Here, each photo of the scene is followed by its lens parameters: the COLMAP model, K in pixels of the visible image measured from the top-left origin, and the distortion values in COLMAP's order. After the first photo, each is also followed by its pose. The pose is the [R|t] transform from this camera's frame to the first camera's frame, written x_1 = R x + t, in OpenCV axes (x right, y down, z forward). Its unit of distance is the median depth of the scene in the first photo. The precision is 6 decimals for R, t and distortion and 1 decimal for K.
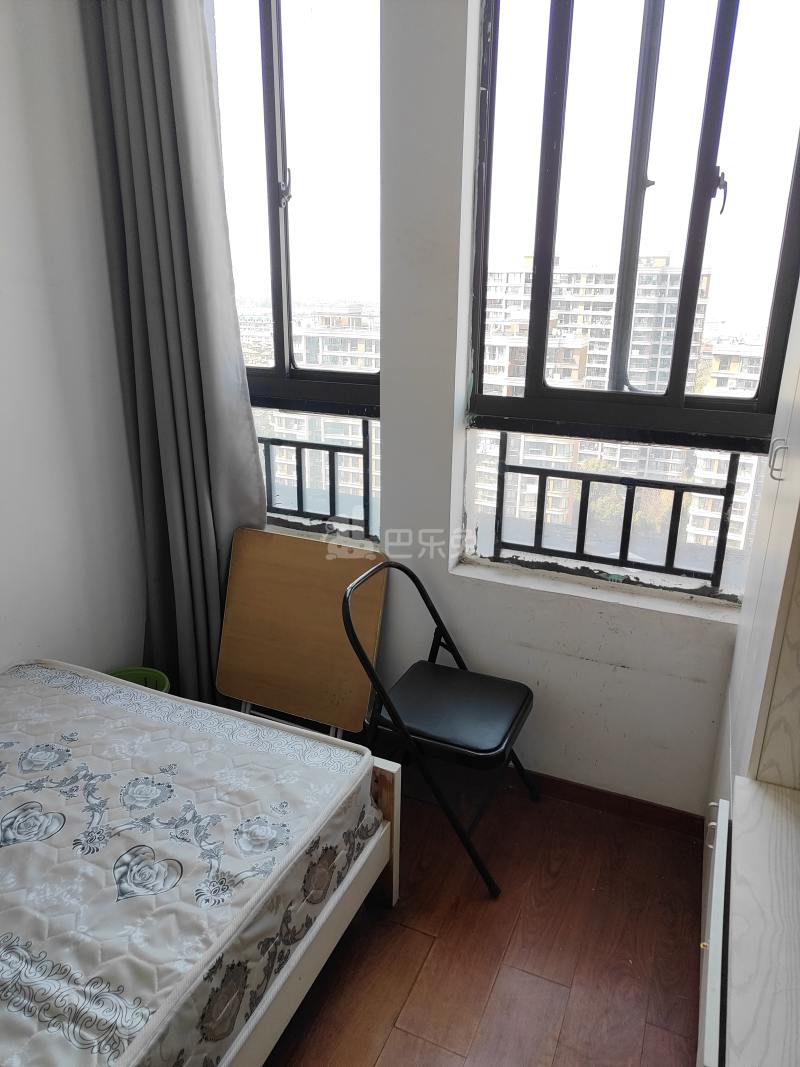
lens RADIAL K [[737.3, 0, 410.4], [0, 737.3, 531.1], [0, 0, 1]] dist [0.004968, -0.000264]
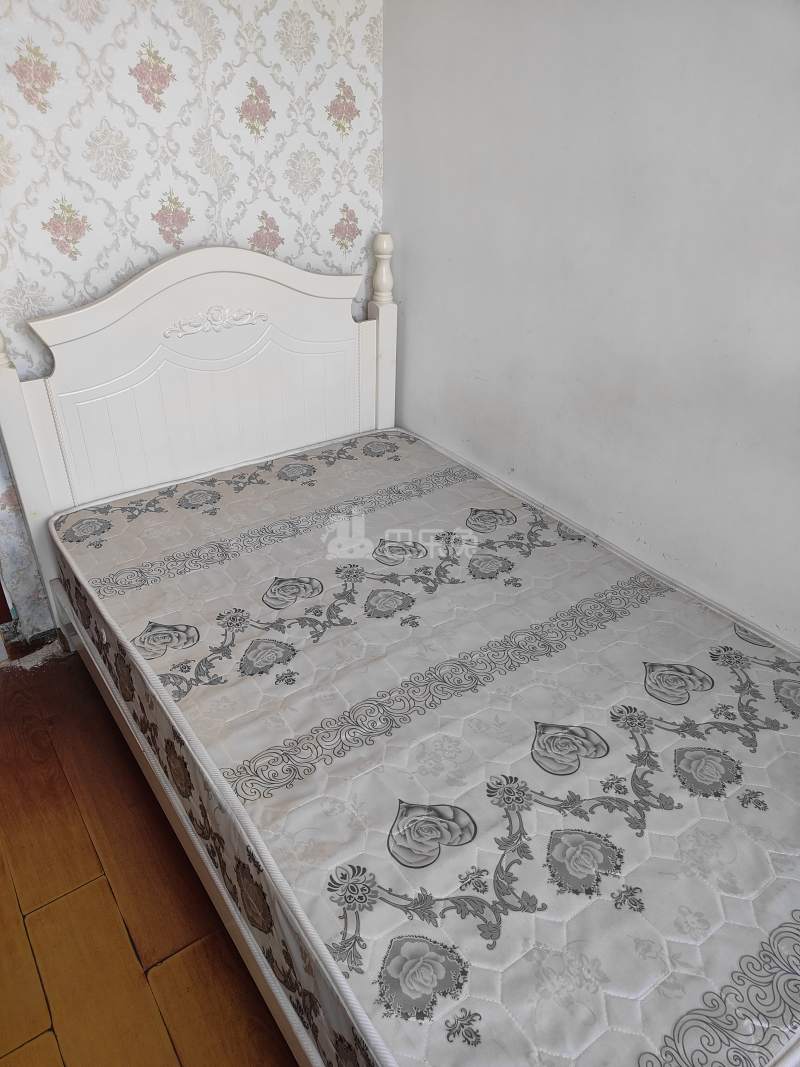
lens RADIAL K [[743.2, 0, 397.3], [0, 743.2, 529.8], [0, 0, 1]] dist [0.008742, 0.004273]
pose [[-0.518516, 0.420118, -0.744743, 0.138654], [-0.282867, 0.737658, 0.613063, -0.287482], [0.806925, 0.528546, -0.263651, 1.004556]]
